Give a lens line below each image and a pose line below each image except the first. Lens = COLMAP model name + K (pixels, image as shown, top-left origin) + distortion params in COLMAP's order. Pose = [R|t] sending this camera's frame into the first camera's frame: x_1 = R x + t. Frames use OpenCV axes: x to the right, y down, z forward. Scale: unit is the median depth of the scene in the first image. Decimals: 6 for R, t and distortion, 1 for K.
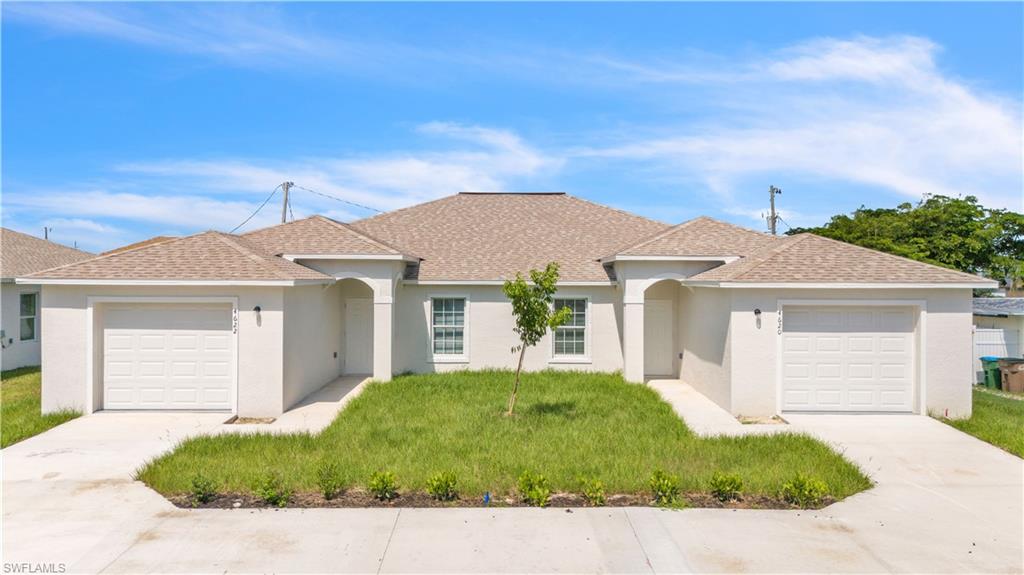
lens RADIAL K [[757.1, 0, 517.0], [0, 757.1, 287.6], [0, 0, 1]] dist [0.082070, -0.080091]
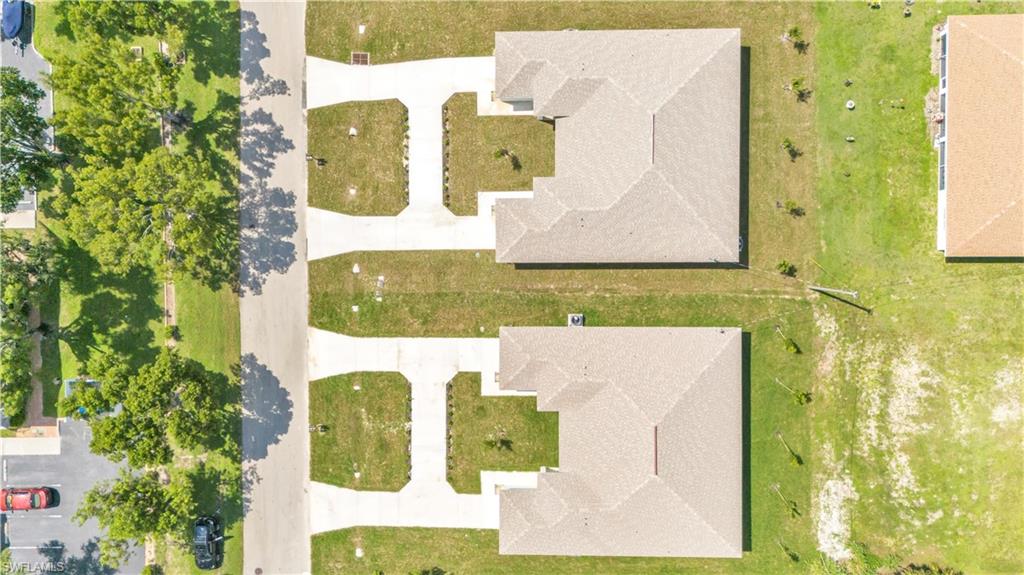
lens RADIAL K [[757.1, 0, 517.0], [0, 757.1, 287.6], [0, 0, 1]] dist [0.082070, -0.080091]
pose [[-0.001786, 0.999926, 0.012066, -0.725641], [0.029031, -0.012009, 0.999506, -3.358393], [0.999577, 0.002135, -0.029007, 0.961211]]
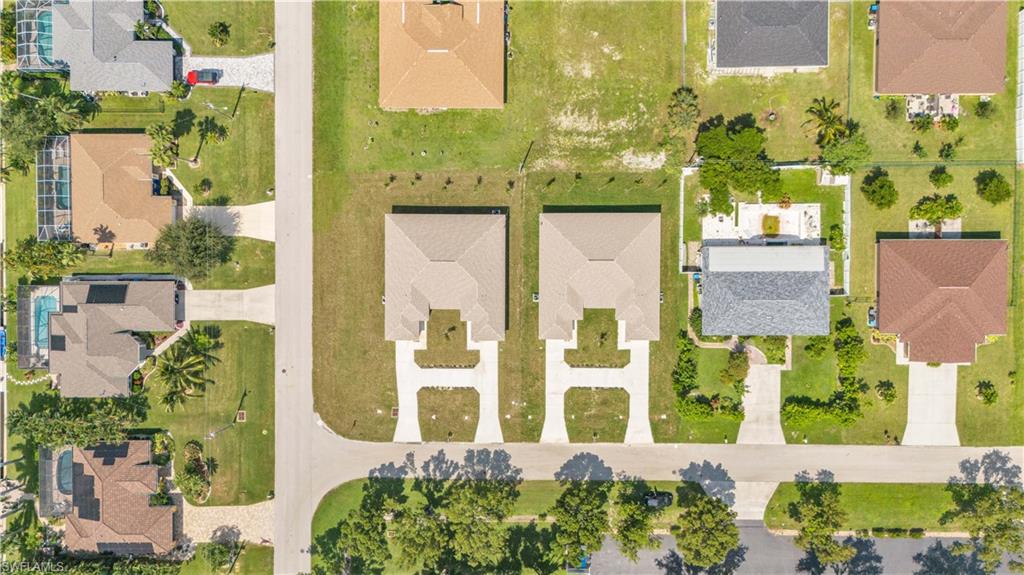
lens RADIAL K [[746.4, 0, 517.3], [0, 746.4, 287.4], [0, 0, 1]] dist [0.116924, -0.154923]
pose [[0.999700, 0.007465, -0.023338, -0.548555], [0.023382, -0.005759, 0.999710, -6.265743], [0.007328, -0.999956, -0.005931, 1.255485]]
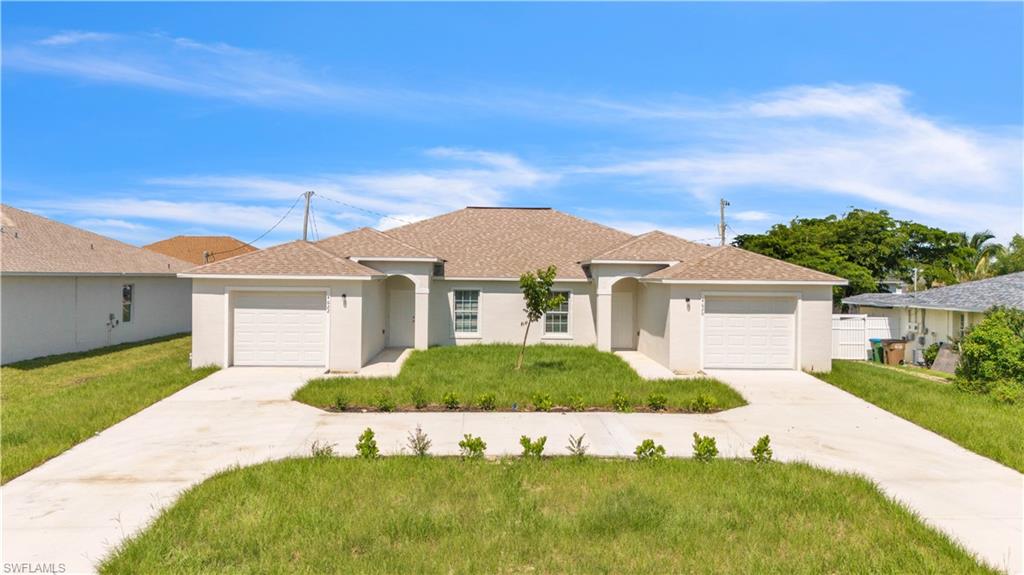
lens RADIAL K [[746.4, 0, 517.3], [0, 746.4, 287.4], [0, 0, 1]] dist [0.116924, -0.154923]
pose [[0.999401, 0.006449, 0.033994, -0.048701], [-0.006567, 0.999973, 0.003358, 0.004237], [-0.033971, -0.003579, 0.999416, -0.343214]]
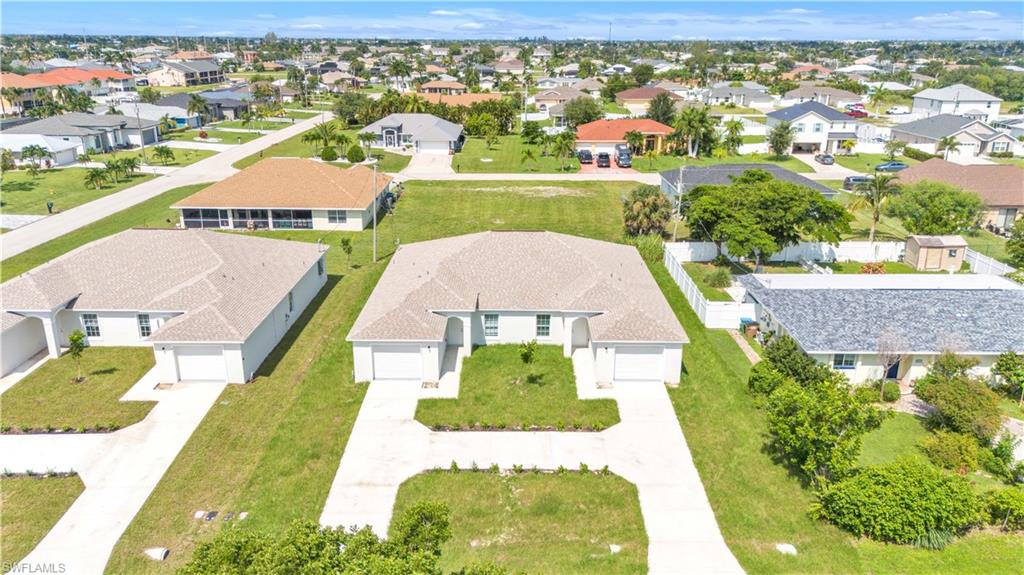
lens RADIAL K [[757.1, 0, 517.0], [0, 757.1, 287.6], [0, 0, 1]] dist [0.082070, -0.080091]
pose [[0.999994, 0.003366, -0.000997, -0.010394], [-0.002897, 0.951666, 0.307121, -0.831373], [0.001983, -0.307116, 0.951670, -1.271089]]
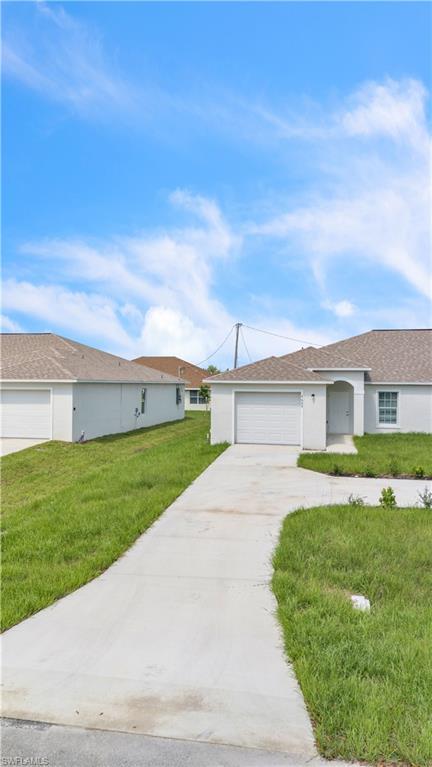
lens RADIAL K [[567.1, 0, 216.0], [0, 567.1, 383.5], [0, 0, 1]] dist [0.082070, -0.080091]
pose [[0.979900, 0.003377, -0.199460, -0.233910], [-0.005695, 0.999923, -0.011049, 0.011837], [0.199408, 0.011963, 0.979844, -0.423682]]
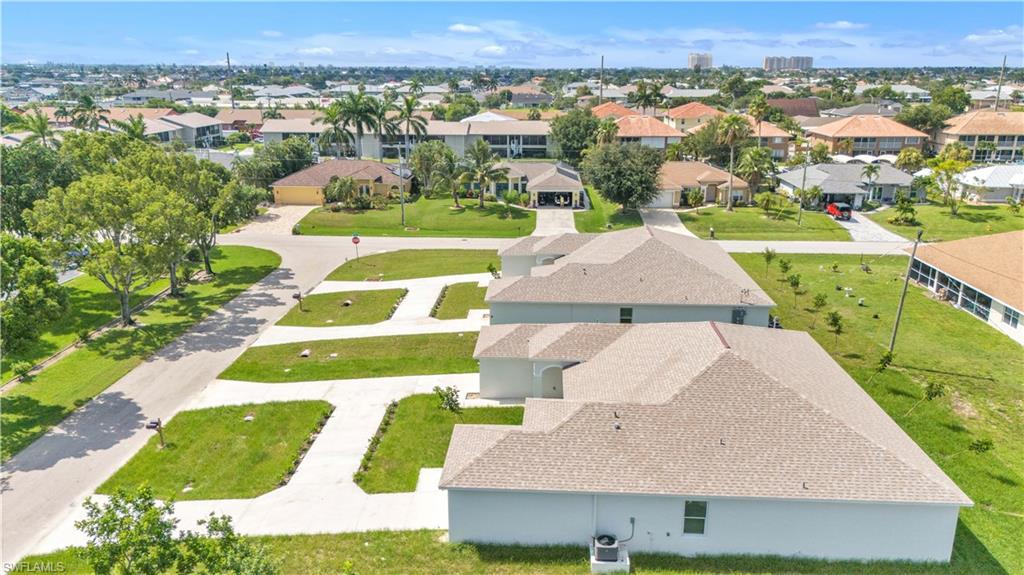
lens RADIAL K [[766.5, 0, 499.4], [0, 766.5, 236.0], [0, 0, 1]] dist [0.074327, -0.100911]
pose [[-0.069116, 0.210782, -0.975087, 1.915831], [-0.001191, 0.977406, 0.211367, -0.841924], [0.997608, 0.015770, -0.067303, 1.012359]]
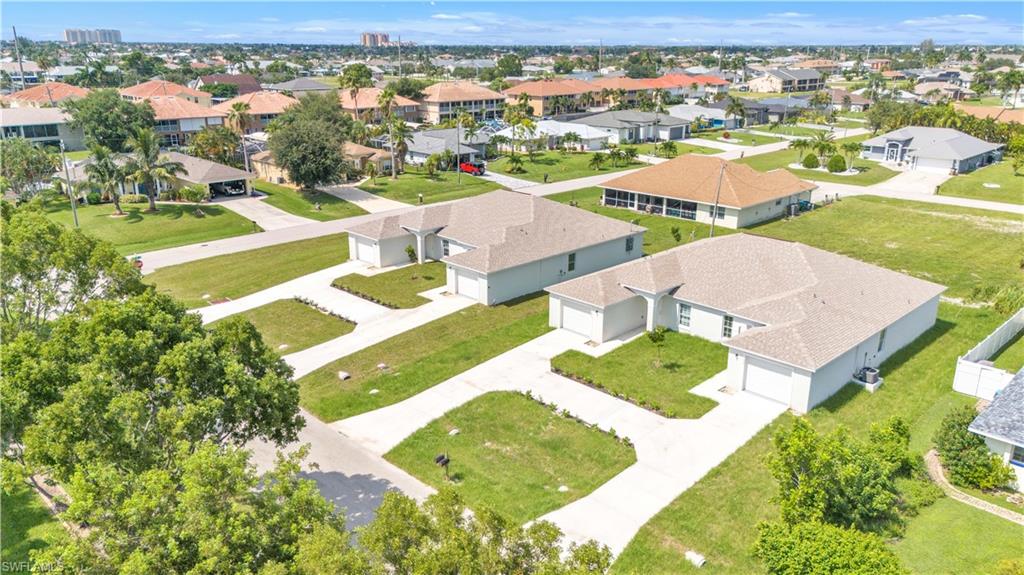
lens RADIAL K [[762.6, 0, 512.0], [0, 762.6, 287.5], [0, 0, 1]] dist [0.080322, -0.091850]
pose [[0.698769, 0.216728, -0.681727, 1.286113], [-0.004573, 0.954334, 0.298706, -0.834160], [0.715333, -0.205609, 0.667850, -1.134926]]
